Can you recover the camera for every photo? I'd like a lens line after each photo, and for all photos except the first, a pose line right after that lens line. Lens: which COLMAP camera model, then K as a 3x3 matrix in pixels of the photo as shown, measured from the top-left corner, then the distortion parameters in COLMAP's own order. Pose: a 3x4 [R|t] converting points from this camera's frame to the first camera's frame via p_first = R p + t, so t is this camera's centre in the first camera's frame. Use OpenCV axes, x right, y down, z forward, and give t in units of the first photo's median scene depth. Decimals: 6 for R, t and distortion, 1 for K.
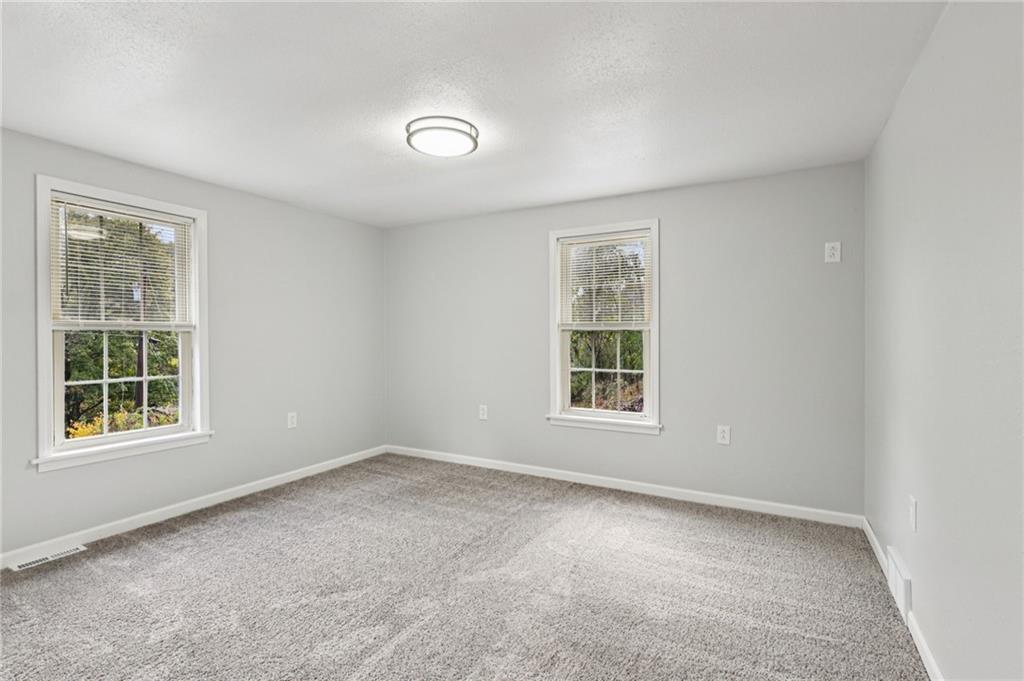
lens RADIAL K [[480.1, 0, 507.6], [0, 480.1, 339.5], [0, 0, 1]] dist [0.000900, 0.000224]
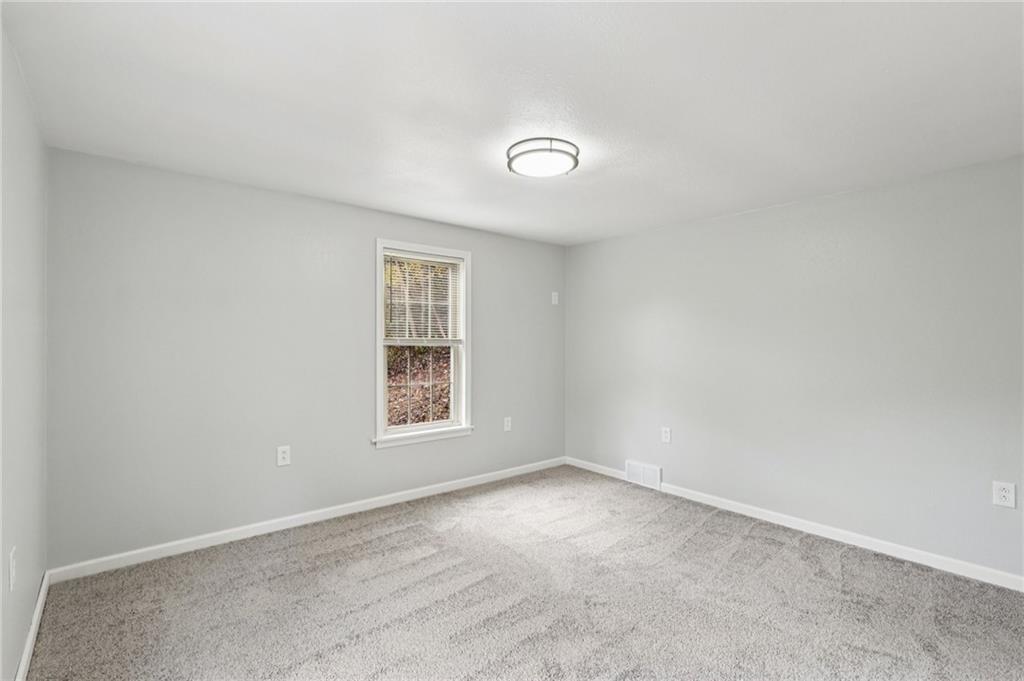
lens RADIAL K [[480.1, 0, 507.6], [0, 480.1, 339.5], [0, 0, 1]] dist [0.000900, 0.000224]
pose [[0.359520, 0.001385, 0.933136, -0.804879], [0.003291, 0.999991, -0.002752, -0.034883], [-0.933132, 0.004060, 0.359512, 0.515260]]
